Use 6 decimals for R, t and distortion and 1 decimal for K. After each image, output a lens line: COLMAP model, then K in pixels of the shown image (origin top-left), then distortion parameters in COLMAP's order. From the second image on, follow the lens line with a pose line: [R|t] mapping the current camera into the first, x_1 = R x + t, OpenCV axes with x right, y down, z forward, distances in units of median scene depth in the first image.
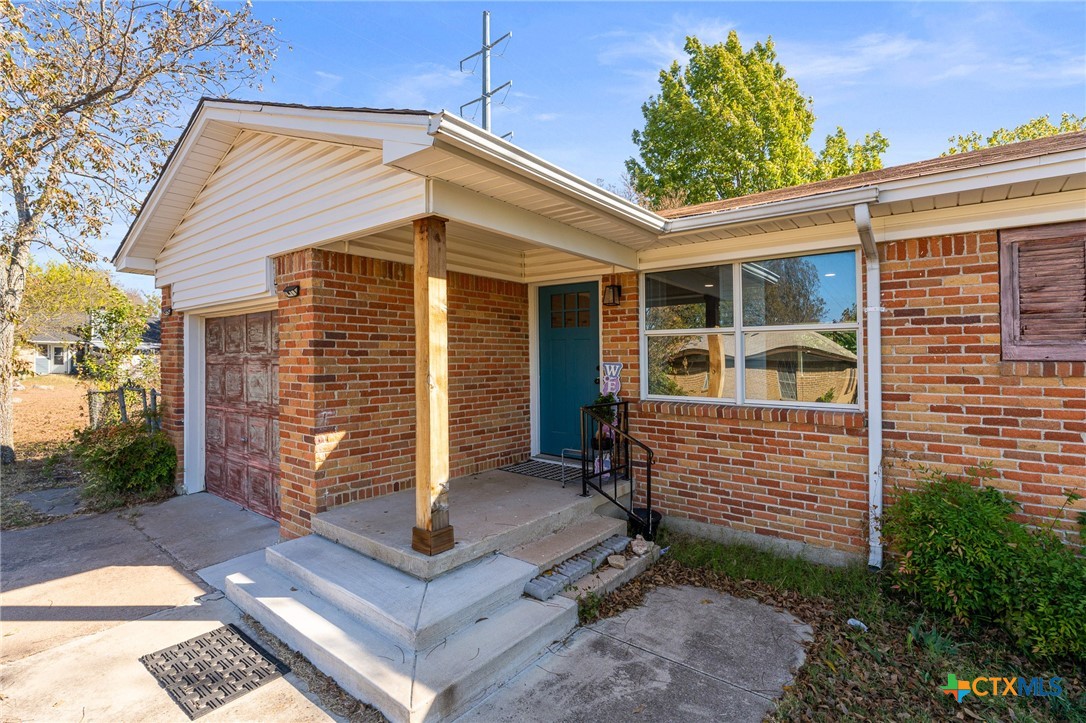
lens RADIAL K [[507.7, 0, 543.0], [0, 507.7, 361.5], [0, 0, 1]] dist [0.001940, -0.000105]
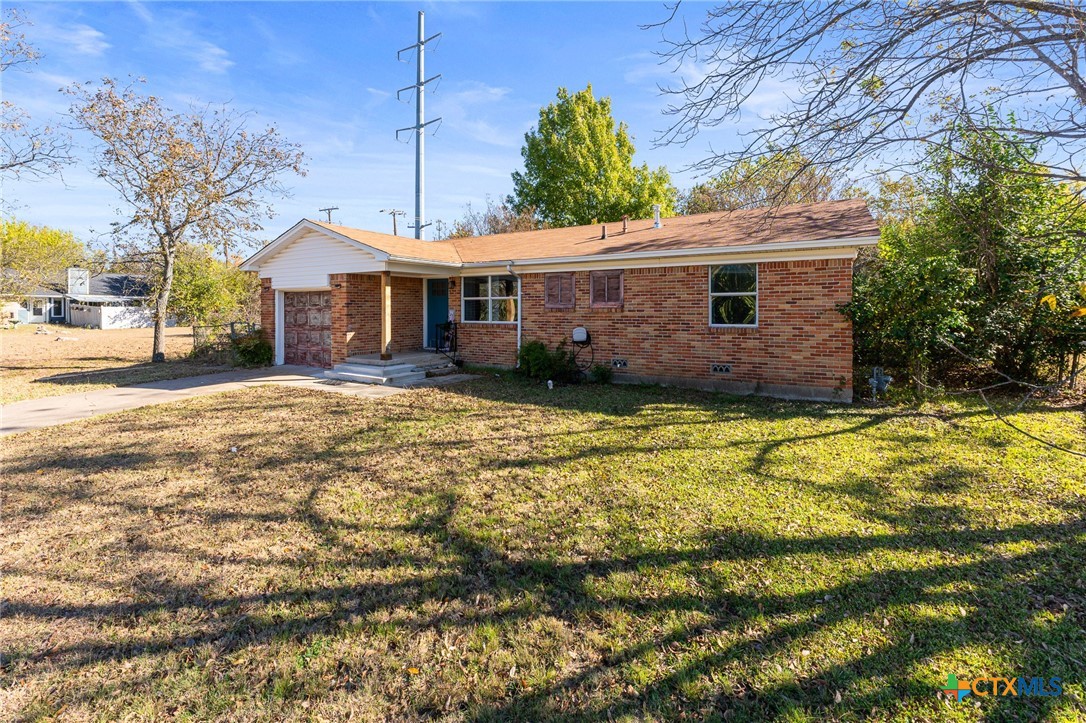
lens RADIAL K [[490.1, 0, 540.5], [0, 490.1, 285.8], [0, 0, 1]] dist [-0.000986, -0.000017]
pose [[0.992089, 0.000452, 0.125535, 0.291020], [0.005829, 0.998749, -0.049665, 0.009425], [-0.125400, 0.050004, 0.990845, -1.746409]]
